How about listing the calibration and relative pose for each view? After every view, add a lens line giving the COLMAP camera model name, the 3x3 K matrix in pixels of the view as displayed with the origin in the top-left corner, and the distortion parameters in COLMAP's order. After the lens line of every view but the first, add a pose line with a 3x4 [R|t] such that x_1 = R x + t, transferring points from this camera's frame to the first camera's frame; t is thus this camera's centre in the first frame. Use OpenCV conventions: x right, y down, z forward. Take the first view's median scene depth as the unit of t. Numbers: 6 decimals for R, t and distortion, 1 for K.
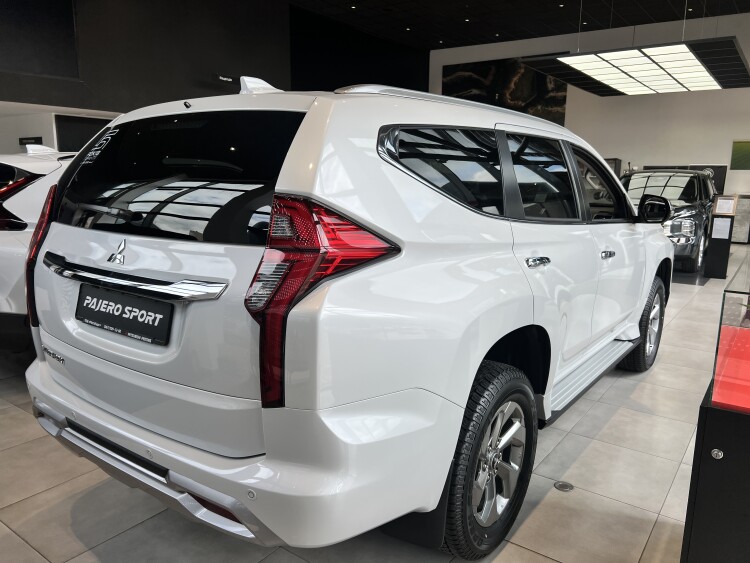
lens RADIAL K [[567.5, 0, 375.0], [0, 567.5, 281.5], [0, 0, 1]] dist [0.059661, -0.000487]
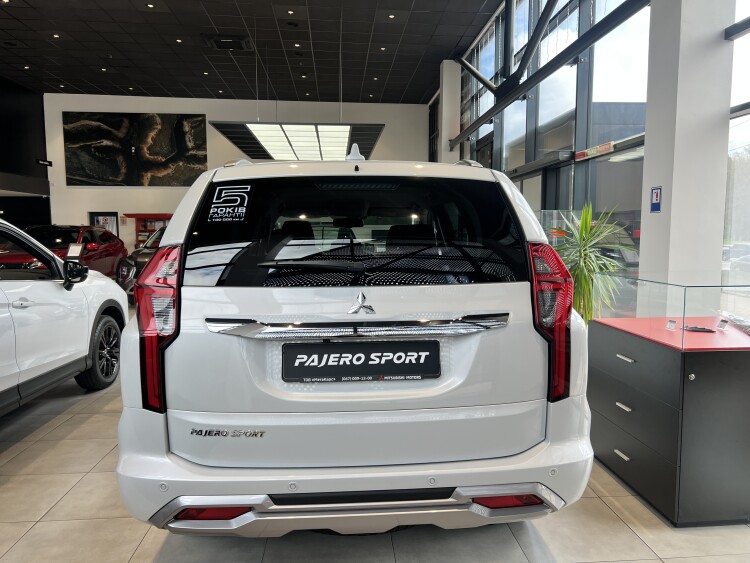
lens RADIAL K [[585.0, 0, 375.0], [0, 585.0, 281.5], [0, 0, 1]] dist [0.021226, -0.002992]
pose [[0.764831, -0.073909, 0.639978, -0.704692], [0.134814, 0.989765, -0.046811, -0.023482], [-0.629968, 0.122080, 0.766966, 0.095939]]
